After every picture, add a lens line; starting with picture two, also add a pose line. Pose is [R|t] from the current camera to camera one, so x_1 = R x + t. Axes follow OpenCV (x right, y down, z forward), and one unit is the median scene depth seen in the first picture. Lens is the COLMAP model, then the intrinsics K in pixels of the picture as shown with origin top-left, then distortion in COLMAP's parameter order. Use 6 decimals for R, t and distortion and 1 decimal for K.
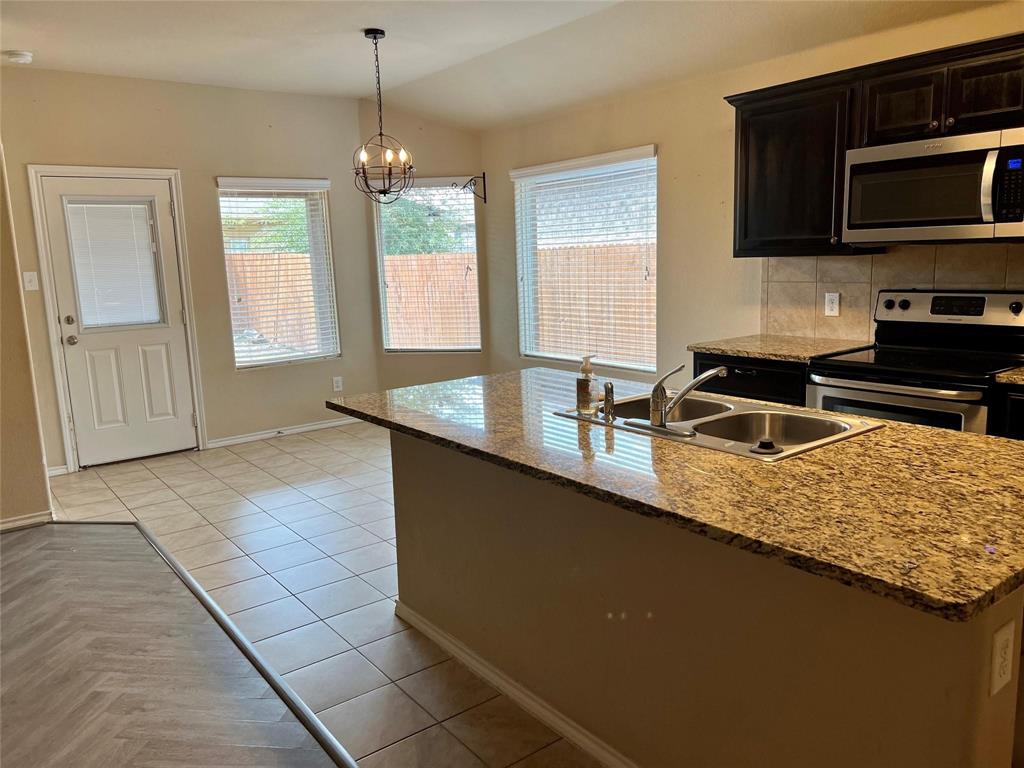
lens RADIAL K [[764.7, 0, 512.0], [0, 764.7, 384.0], [0, 0, 1]] dist [-0.009771, -0.002685]
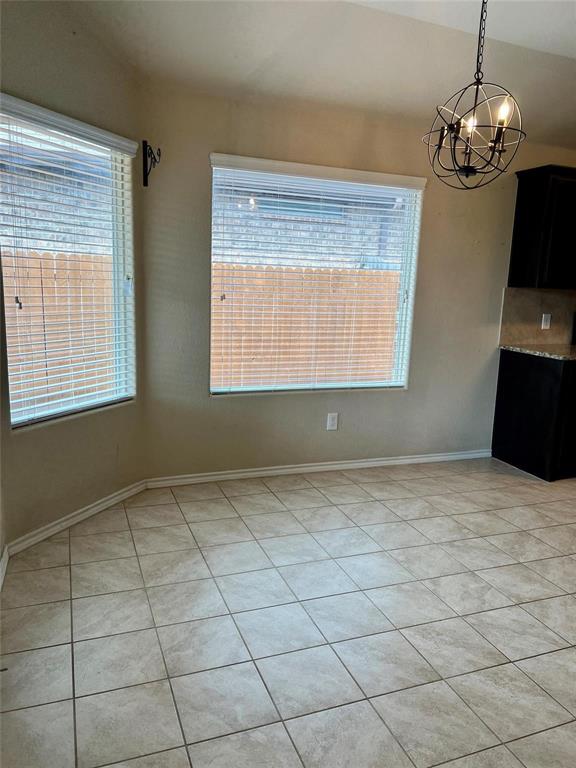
lens RADIAL K [[573.5, 0, 288.0], [0, 573.5, 384.0], [0, 0, 1]] dist [-0.009771, -0.002685]
pose [[0.272733, -0.128486, 0.953472, -0.828856], [0.111114, 0.988617, 0.101439, -0.155265], [-0.955652, 0.078279, 0.283905, 1.185210]]
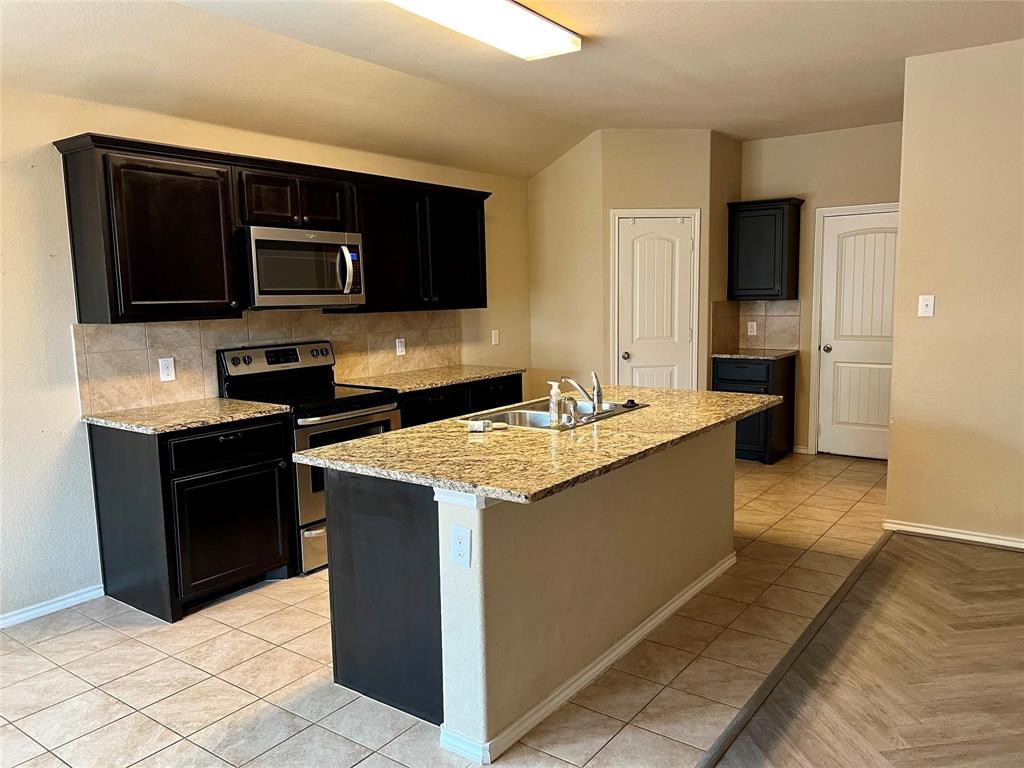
lens RADIAL K [[764.7, 0, 512.0], [0, 764.7, 384.0], [0, 0, 1]] dist [-0.009771, -0.002685]
pose [[-0.288337, -0.071587, 0.954849, -0.670337], [0.194083, 0.972133, 0.131490, -0.130317], [-0.937653, 0.223234, -0.266408, 0.852239]]
